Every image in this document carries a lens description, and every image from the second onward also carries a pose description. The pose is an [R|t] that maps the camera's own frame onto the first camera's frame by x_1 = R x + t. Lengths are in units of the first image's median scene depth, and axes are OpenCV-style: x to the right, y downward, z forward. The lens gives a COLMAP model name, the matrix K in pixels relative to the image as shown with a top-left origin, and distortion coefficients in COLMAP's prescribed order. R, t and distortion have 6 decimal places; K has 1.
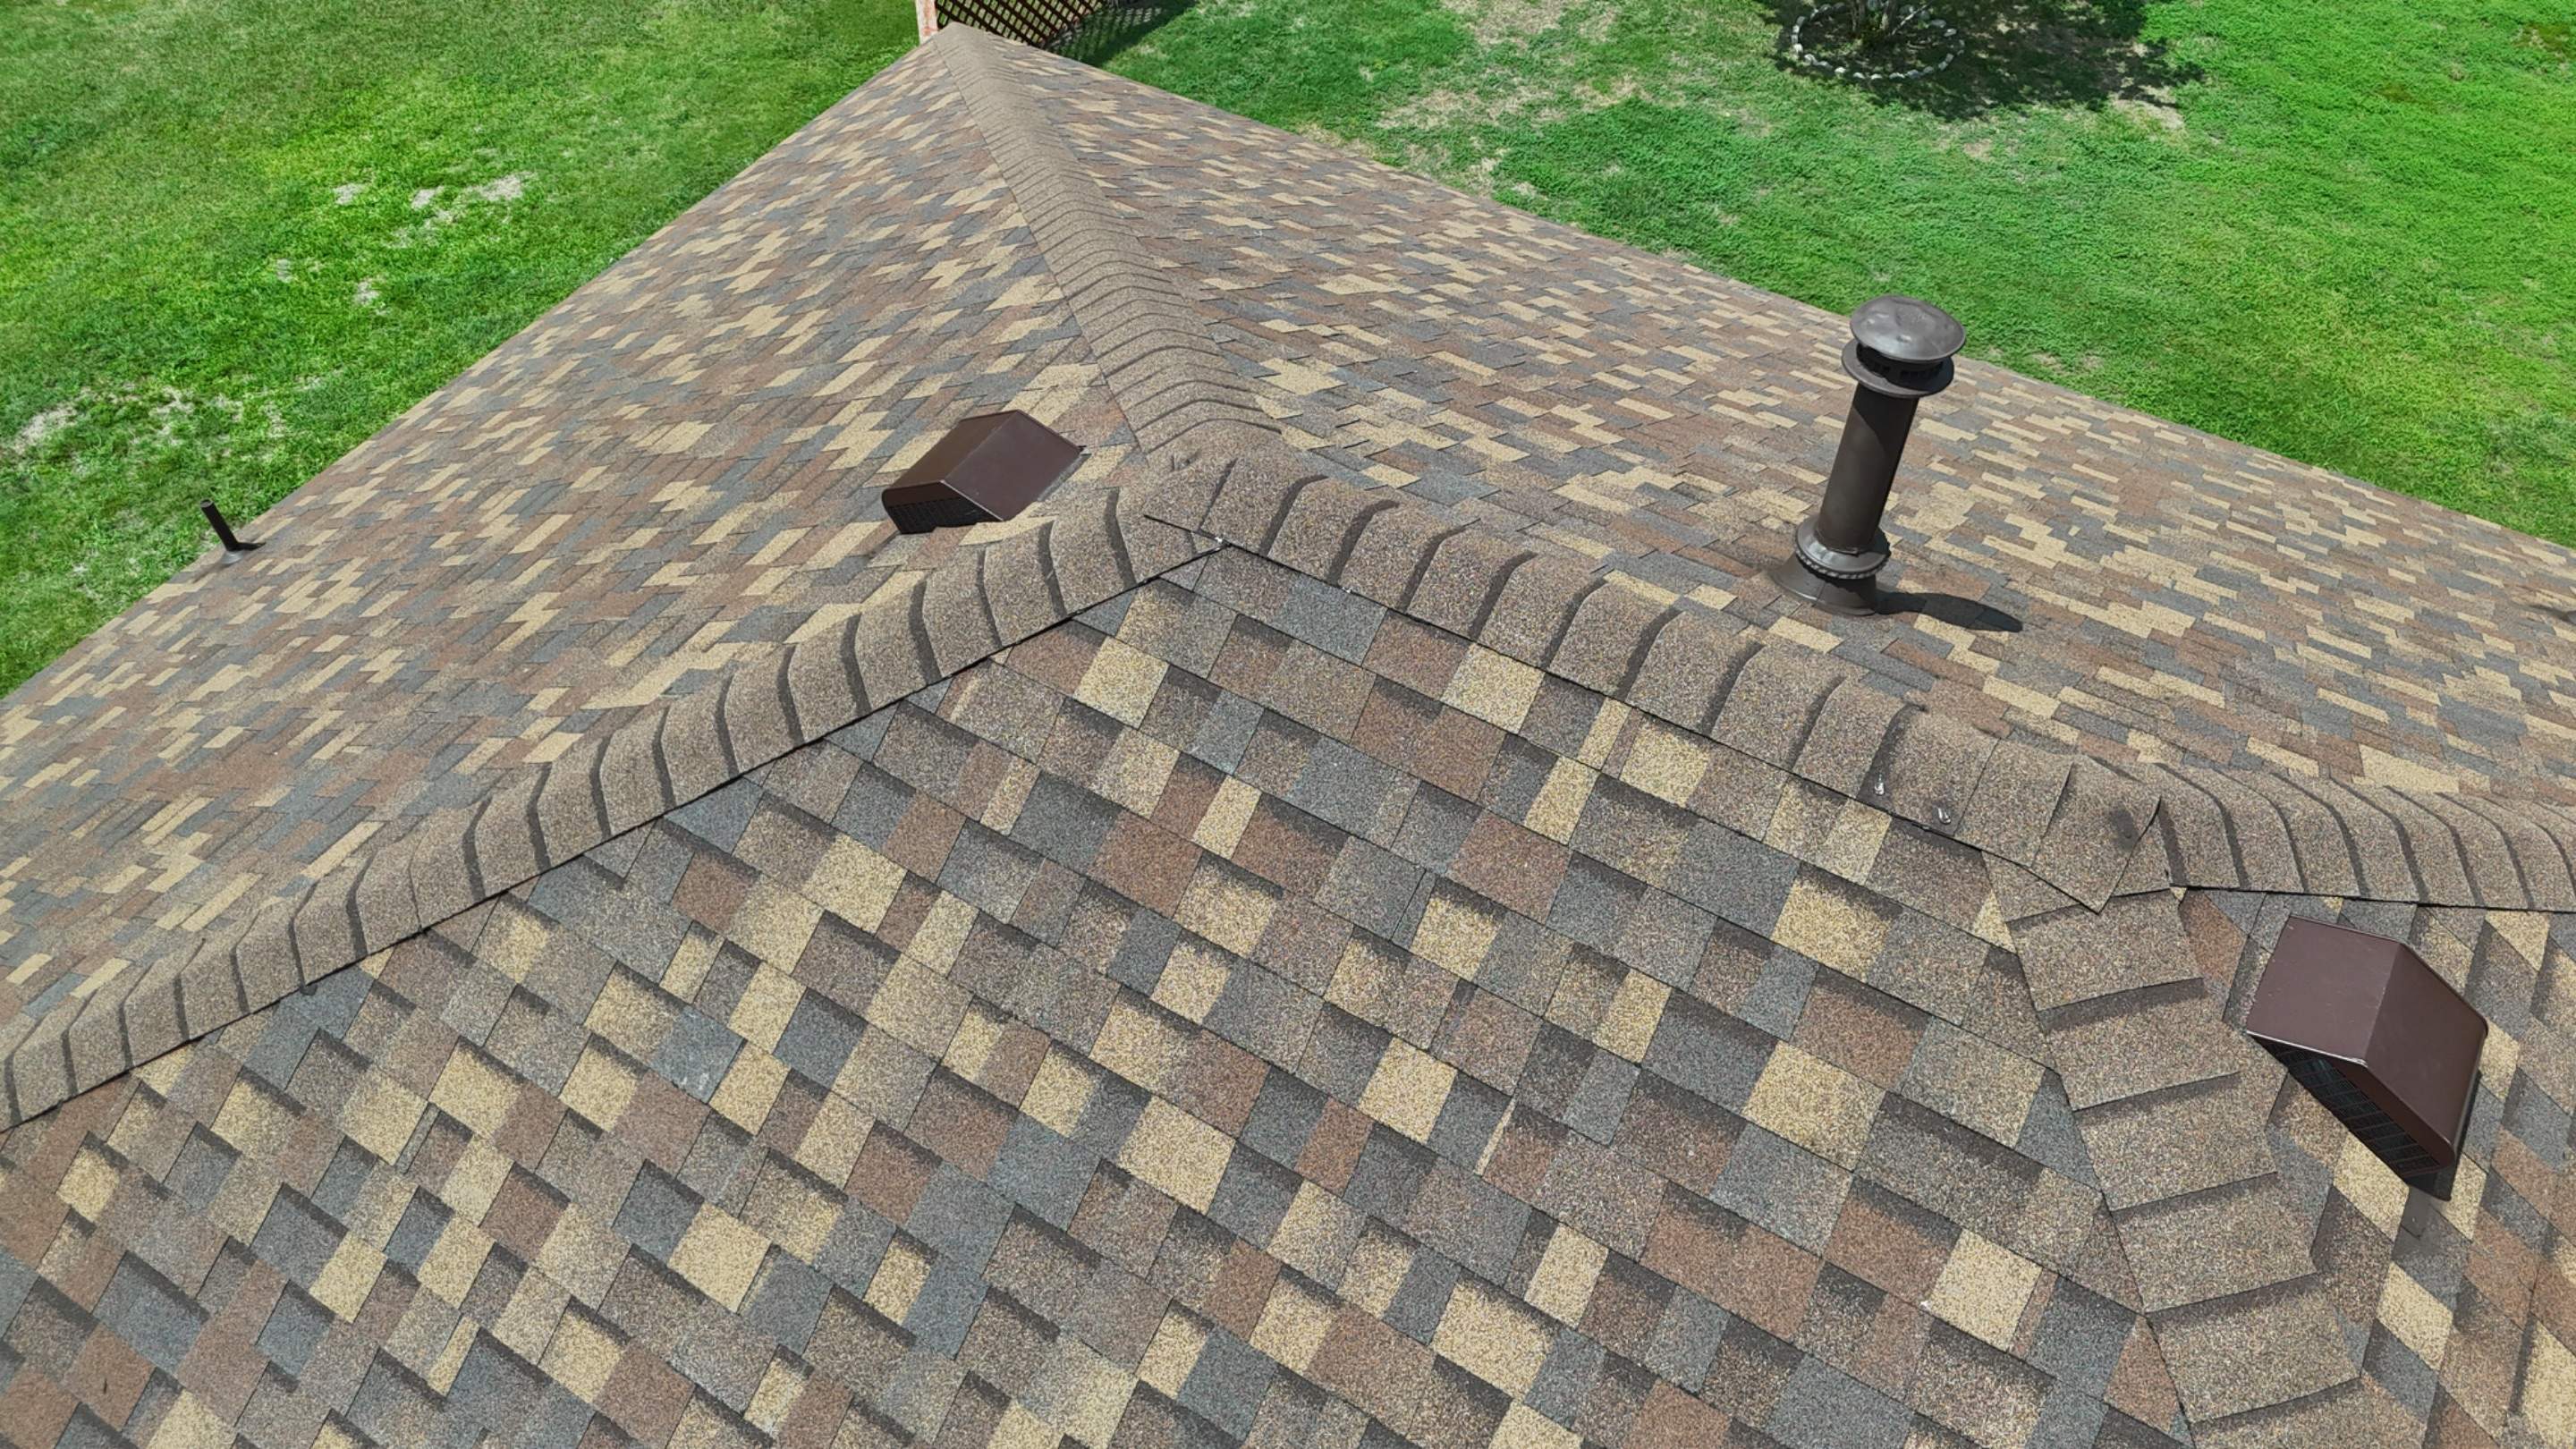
lens RADIAL K [[1901.2, 0, 1281.5], [0, 1901.2, 737.7], [0, 0, 1]] dist [0.073915, -0.077676]
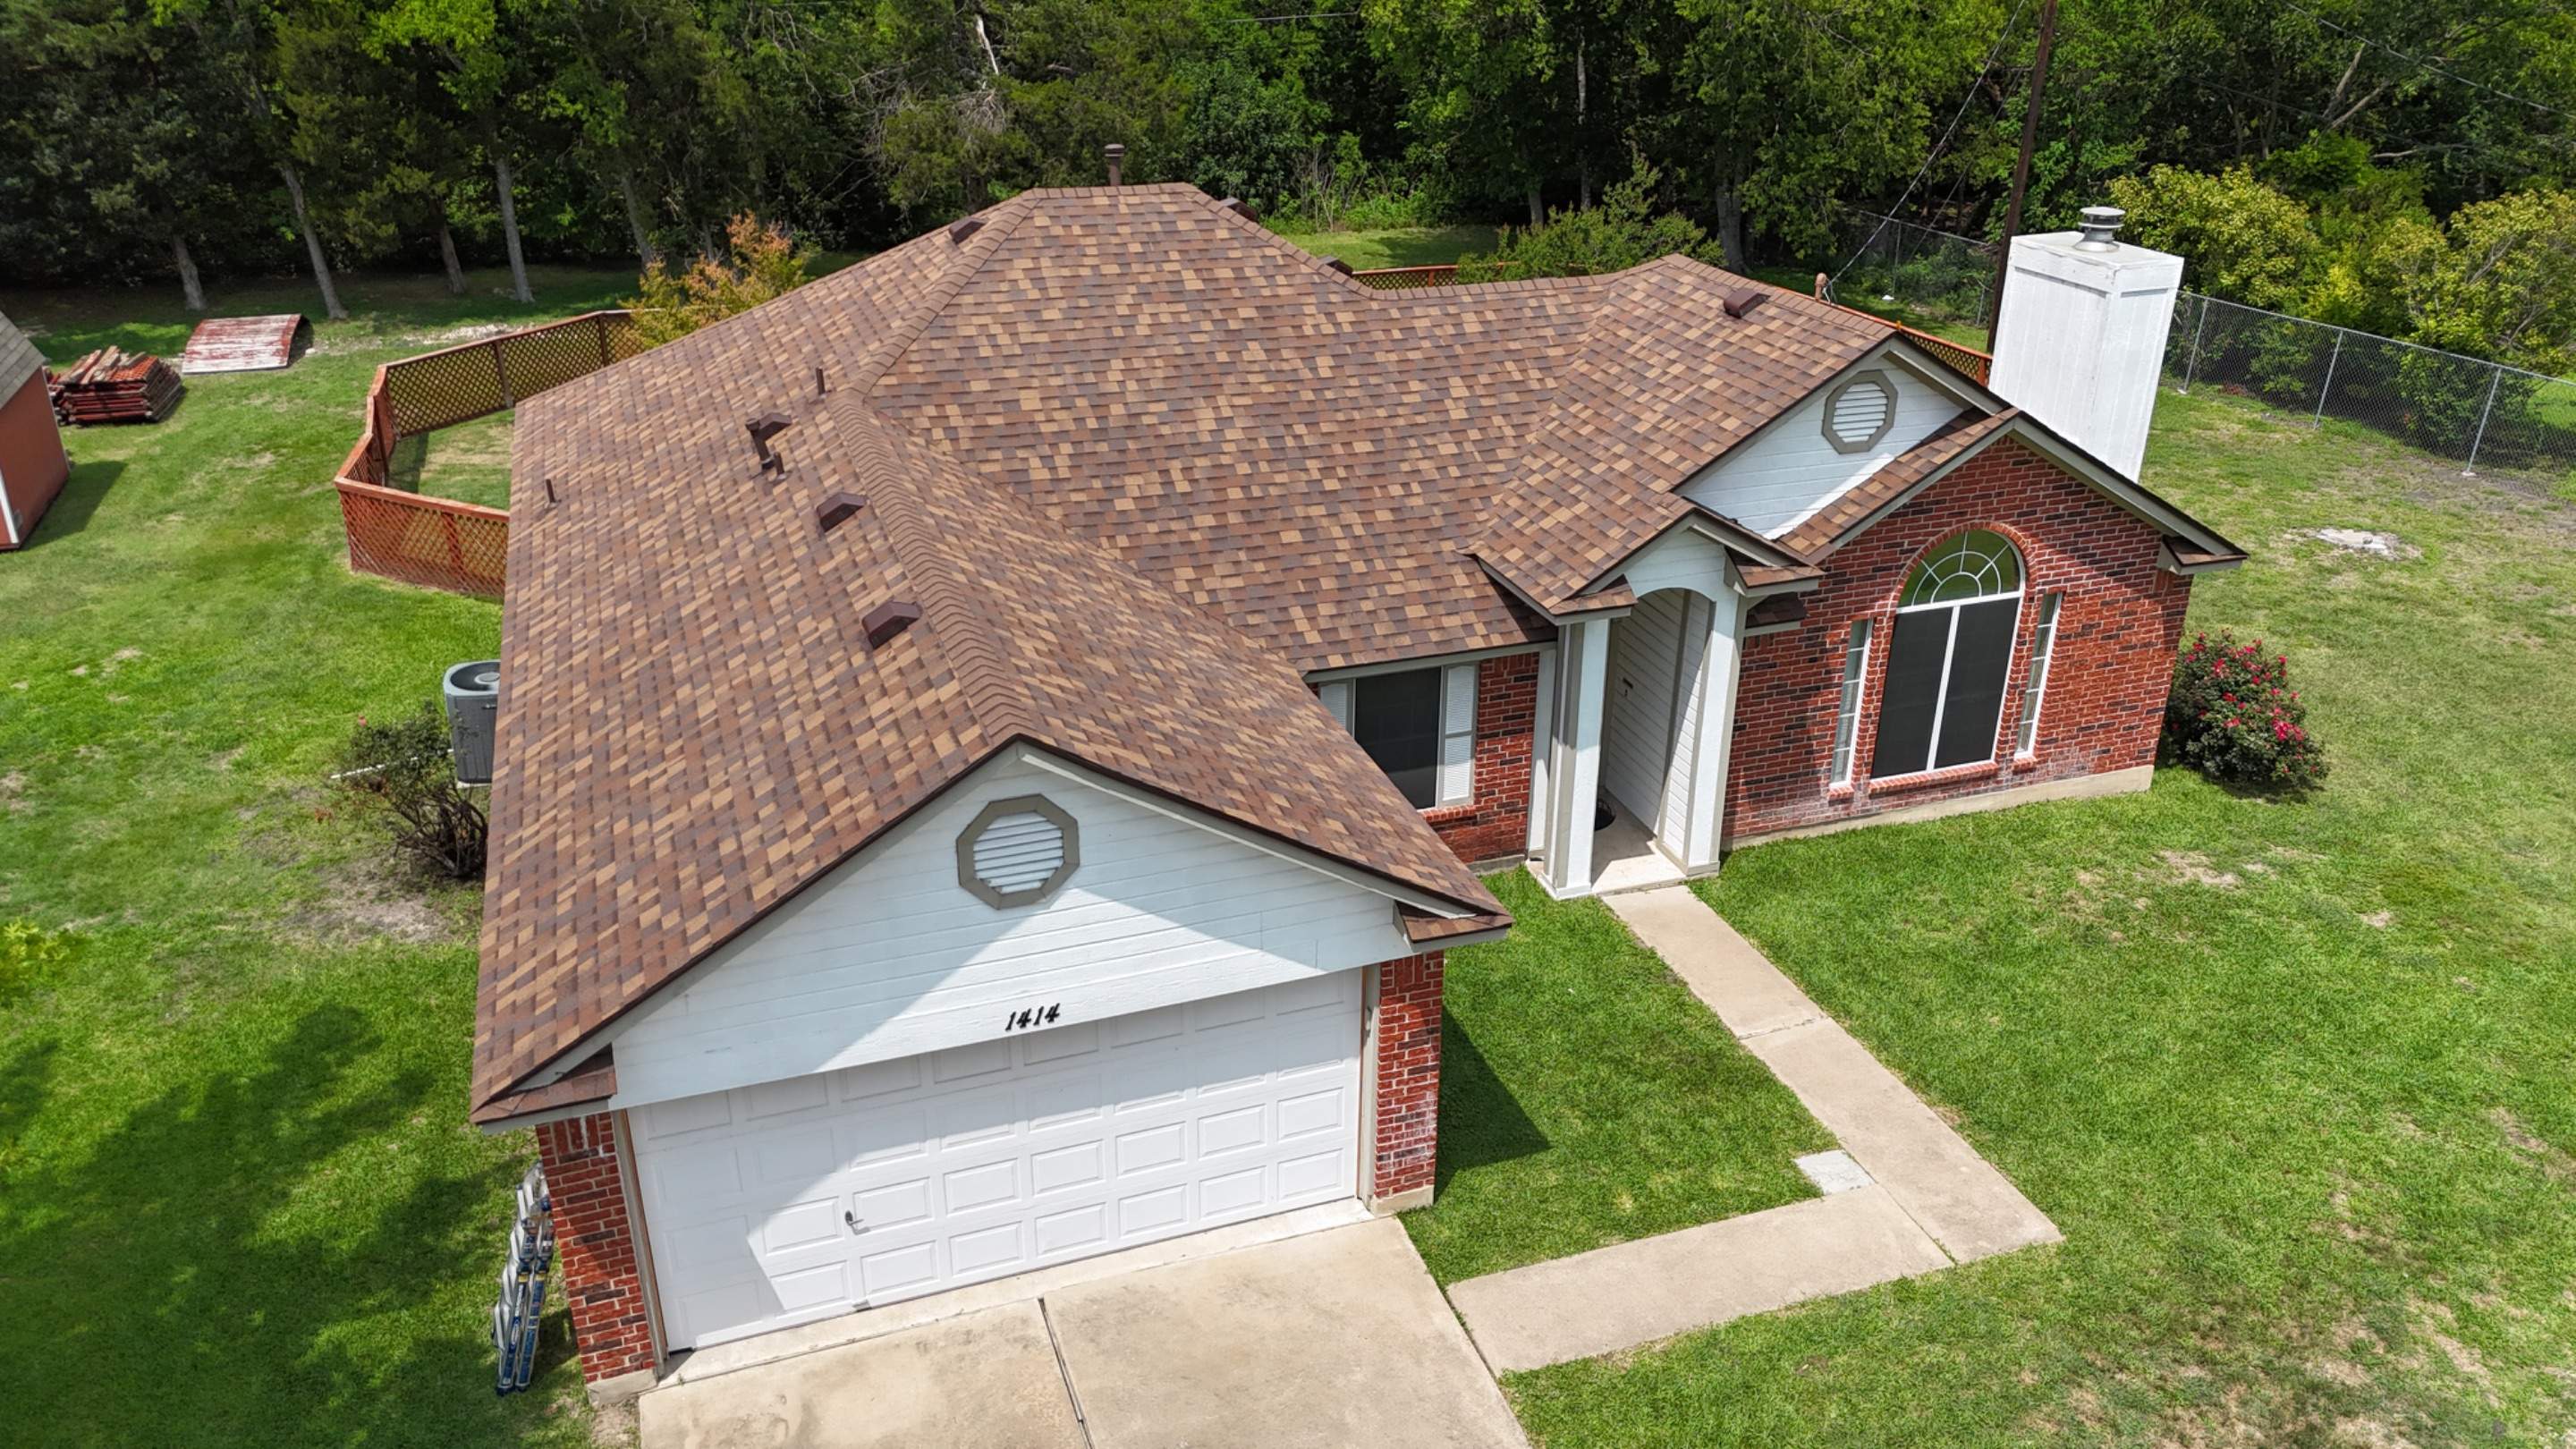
lens RADIAL K [[1883.9, 0, 1281.8], [0, 1883.9, 741.3], [0, 0, 1]] dist [0.104036, -0.128301]
pose [[0.638807, -0.321932, 0.698774, -3.375920], [0.575616, 0.802615, -0.156445, 2.069950], [-0.510482, 0.502163, 0.698026, -2.022330]]
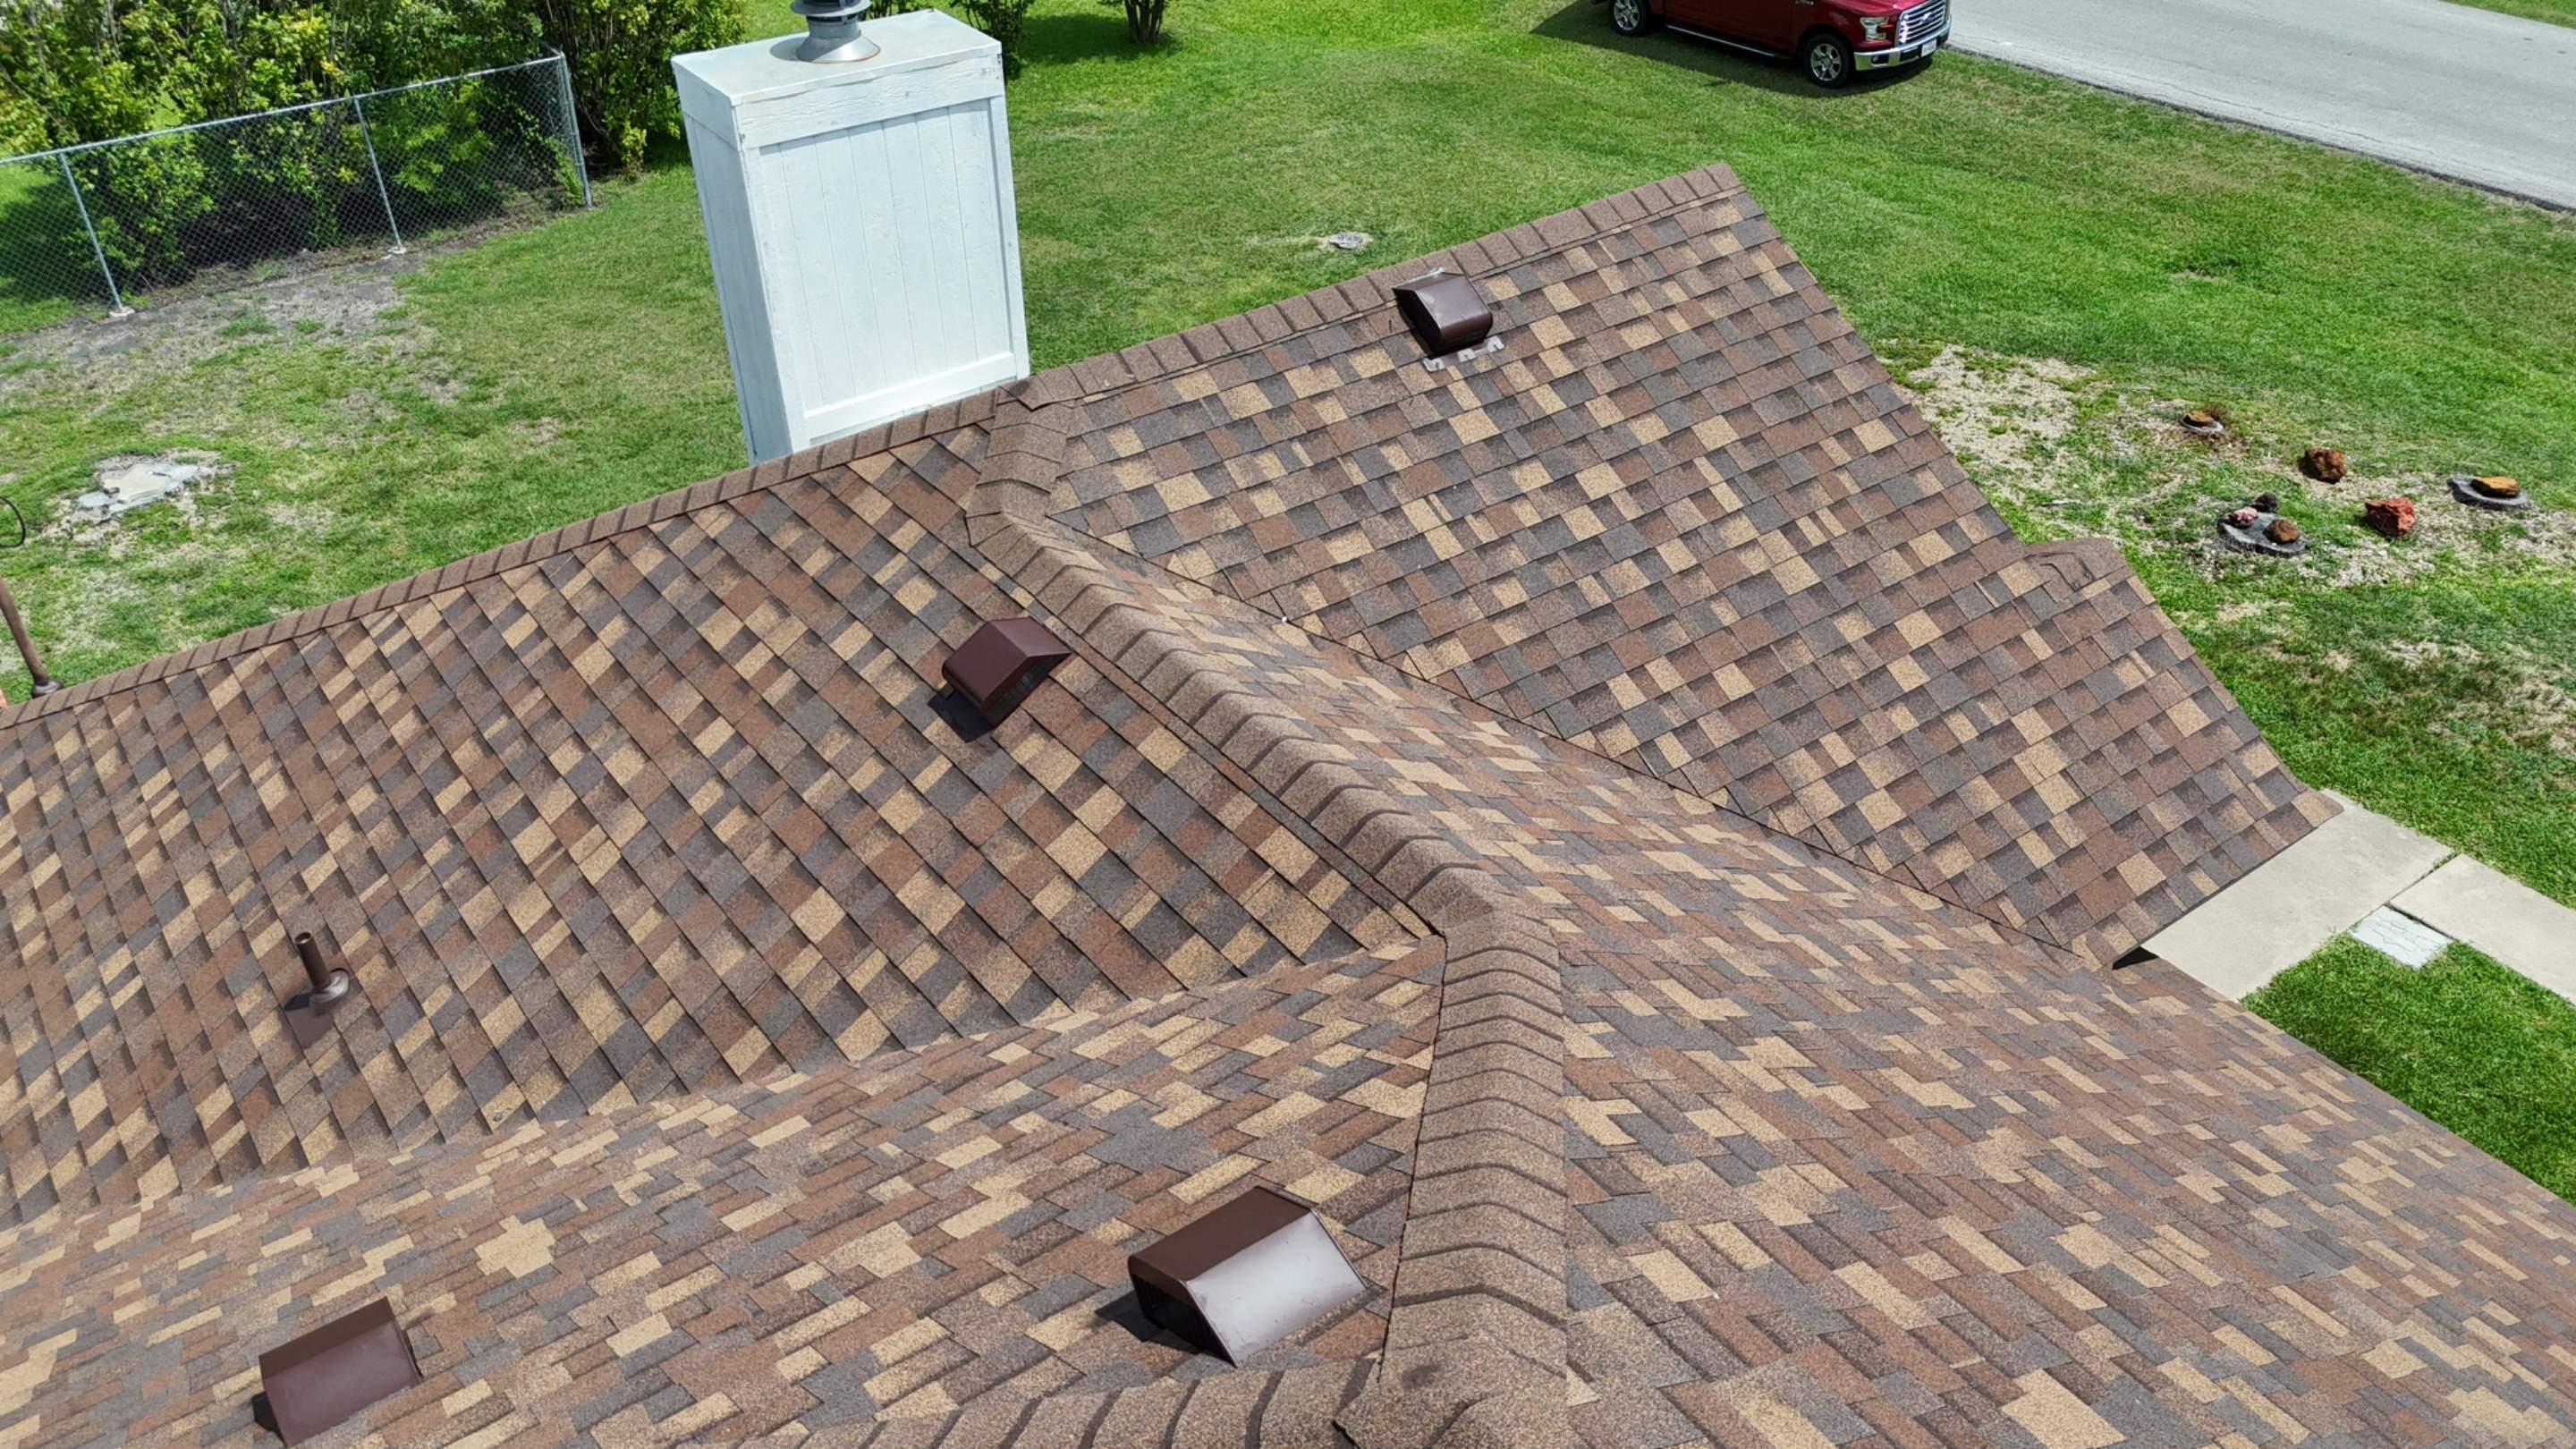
lens RADIAL K [[1894.8, 0, 1282.4], [0, 1894.8, 736.8], [0, 0, 1]] dist [0.077424, -0.079653]
pose [[-0.923527, -0.217850, 0.315656, 0.212813], [0.294630, 0.123930, 0.947541, -0.693643], [-0.245541, 0.968082, -0.050267, 0.591831]]
